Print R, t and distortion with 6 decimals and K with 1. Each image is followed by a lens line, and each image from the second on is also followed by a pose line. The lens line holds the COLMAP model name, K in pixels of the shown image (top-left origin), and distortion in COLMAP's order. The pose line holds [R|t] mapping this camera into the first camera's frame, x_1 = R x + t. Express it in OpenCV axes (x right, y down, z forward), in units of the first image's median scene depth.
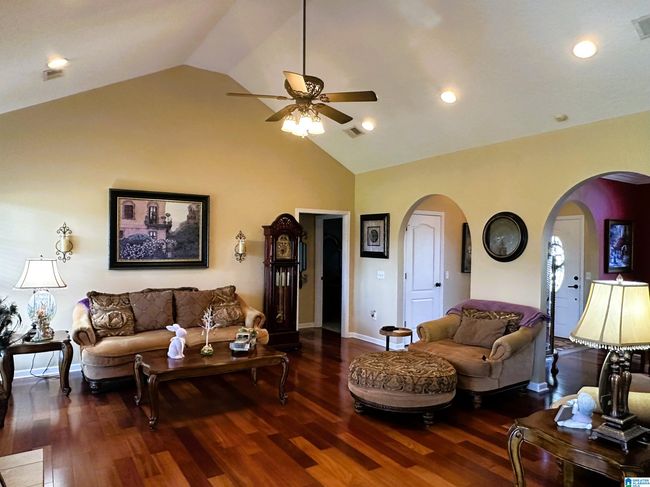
lens RADIAL K [[442.5, 0, 325.0], [0, 442.5, 243.5], [0, 0, 1]] dist [-0.004338, -0.002122]
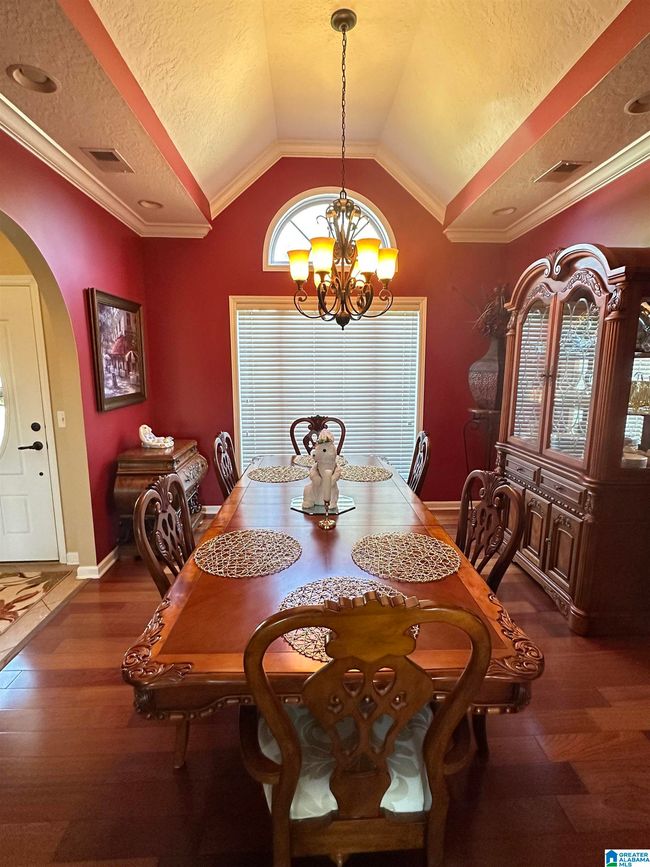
lens RADIAL K [[404.3, 0, 325.0], [0, 404.3, 433.5], [0, 0, 1]] dist [-0.001550, 0.000009]
pose [[0.497308, -0.156852, 0.853278, 0.380692], [0.005776, 0.984098, 0.177534, 0.016078], [-0.867555, -0.083361, 0.490305, 0.572693]]
